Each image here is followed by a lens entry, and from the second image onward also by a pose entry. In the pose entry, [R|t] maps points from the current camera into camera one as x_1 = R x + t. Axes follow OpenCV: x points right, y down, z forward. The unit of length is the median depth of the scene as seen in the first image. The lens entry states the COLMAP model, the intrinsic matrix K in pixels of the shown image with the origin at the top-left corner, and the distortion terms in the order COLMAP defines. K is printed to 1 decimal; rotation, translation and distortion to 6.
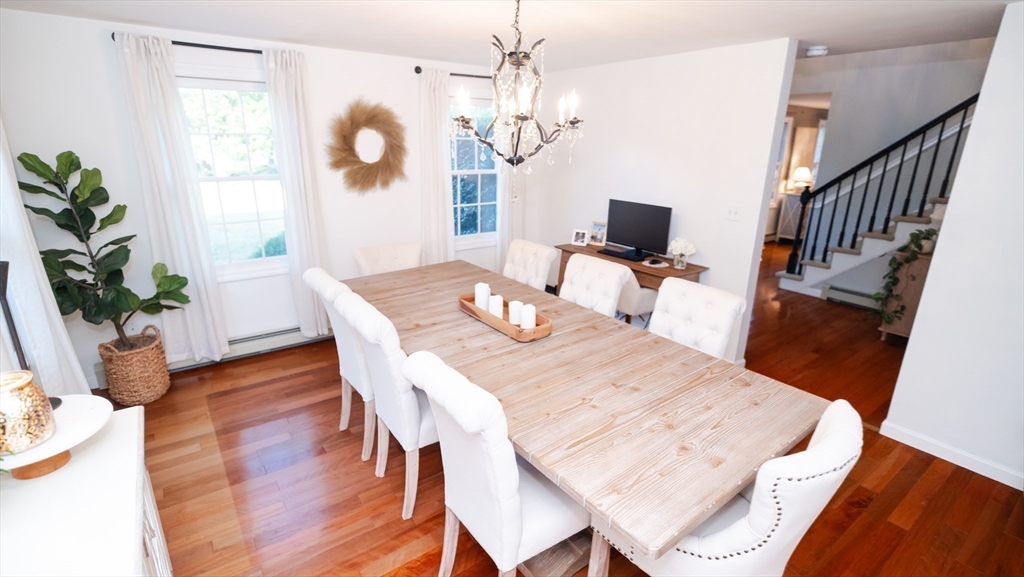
lens RADIAL K [[475.6, 0, 512.0], [0, 475.6, 288.5], [0, 0, 1]] dist [-0.003334, -0.000155]
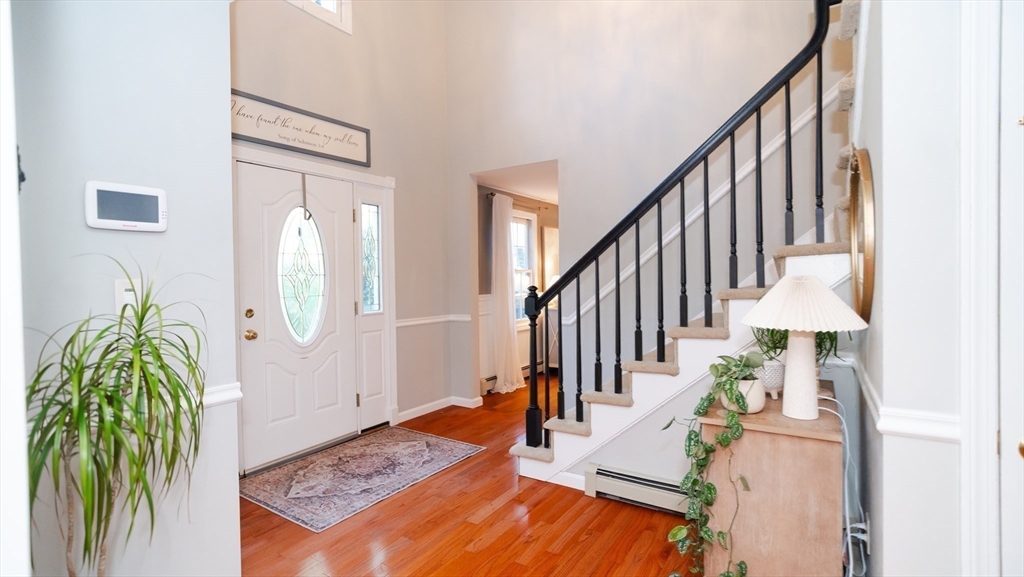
lens RADIAL K [[475.6, 0, 512.0], [0, 475.6, 288.5], [0, 0, 1]] dist [-0.003334, -0.000155]
pose [[0.934237, -0.037663, 0.354660, 0.399828], [0.133115, 0.959371, -0.248771, -0.076154], [-0.330881, 0.279621, 0.901293, 0.498669]]
